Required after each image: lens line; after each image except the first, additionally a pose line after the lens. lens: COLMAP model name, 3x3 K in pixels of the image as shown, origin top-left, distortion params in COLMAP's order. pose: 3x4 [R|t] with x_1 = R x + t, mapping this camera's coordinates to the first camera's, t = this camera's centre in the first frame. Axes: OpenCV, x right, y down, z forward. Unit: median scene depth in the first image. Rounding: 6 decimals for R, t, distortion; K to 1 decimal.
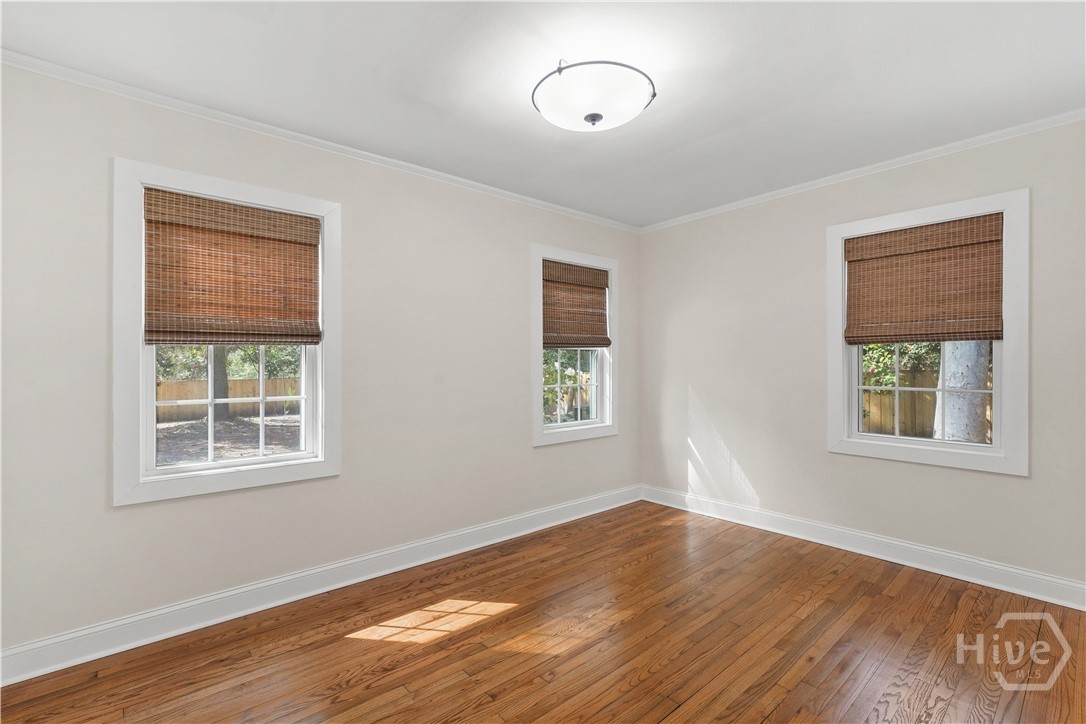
lens RADIAL K [[485.2, 0, 539.4], [0, 485.2, 366.3], [0, 0, 1]] dist [-0.019710, 0.009645]
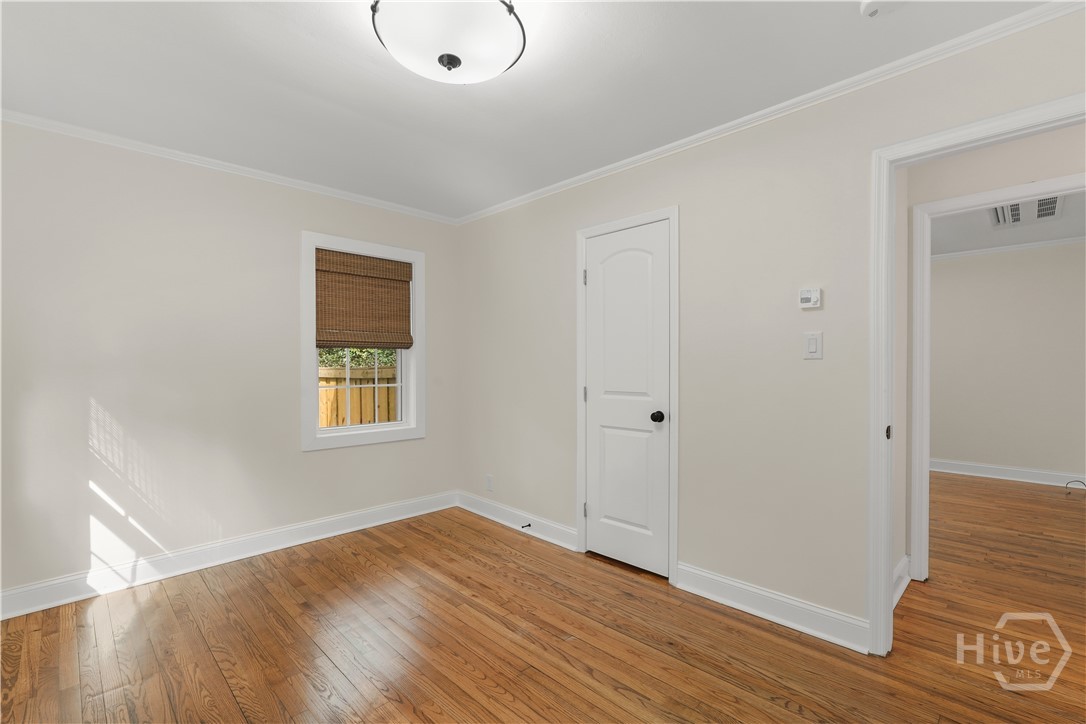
lens RADIAL K [[485.2, 0, 539.4], [0, 485.2, 366.3], [0, 0, 1]] dist [-0.019710, 0.009645]
pose [[-0.069776, -0.001466, 0.997562, -0.568926], [0.007179, 0.999972, 0.001972, -0.001543], [-0.997537, 0.007299, -0.069763, 0.715814]]
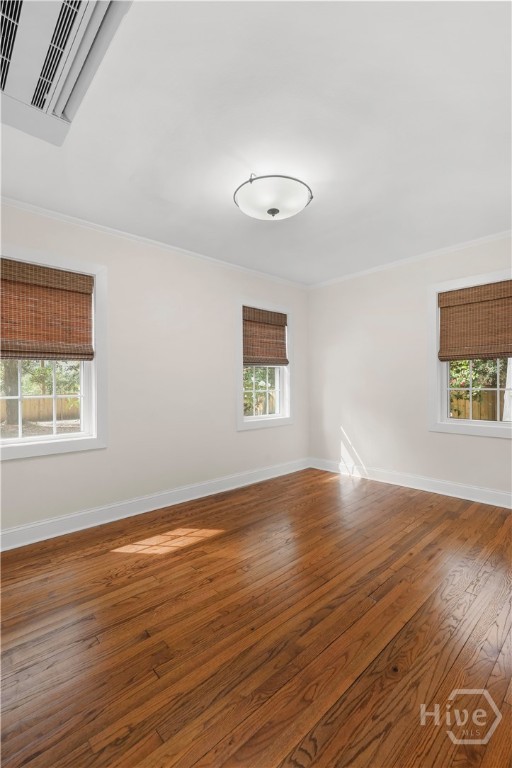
lens RADIAL K [[340.9, 0, 257.7], [0, 340.9, 388.4], [0, 0, 1]] dist [-0.023537, 0.010651]
pose [[0.999027, -0.005929, 0.043711, 0.008616], [0.005642, 0.999962, 0.006694, 0.038262], [-0.043749, -0.006441, 0.999022, -0.073510]]
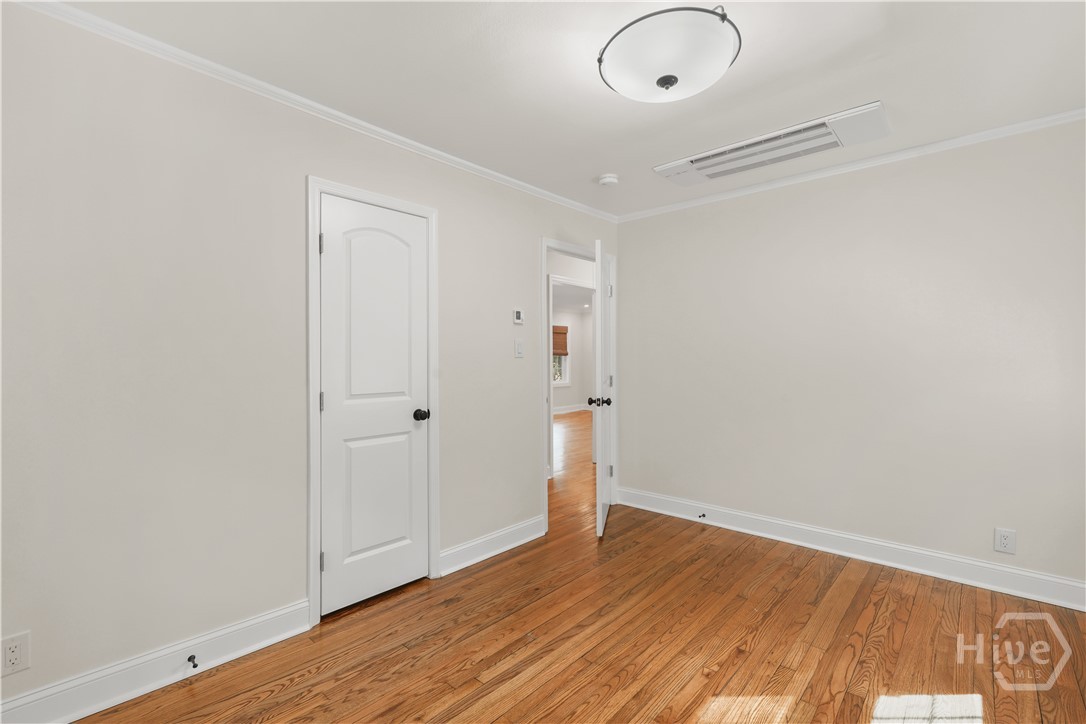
lens RADIAL K [[485.2, 0, 539.4], [0, 485.2, 366.3], [0, 0, 1]] dist [-0.019710, 0.009645]
pose [[-0.992188, 0.005090, -0.124648, 0.360701], [0.003559, 0.999916, 0.012496, -0.001748], [0.124702, 0.011955, -0.992122, 1.437368]]
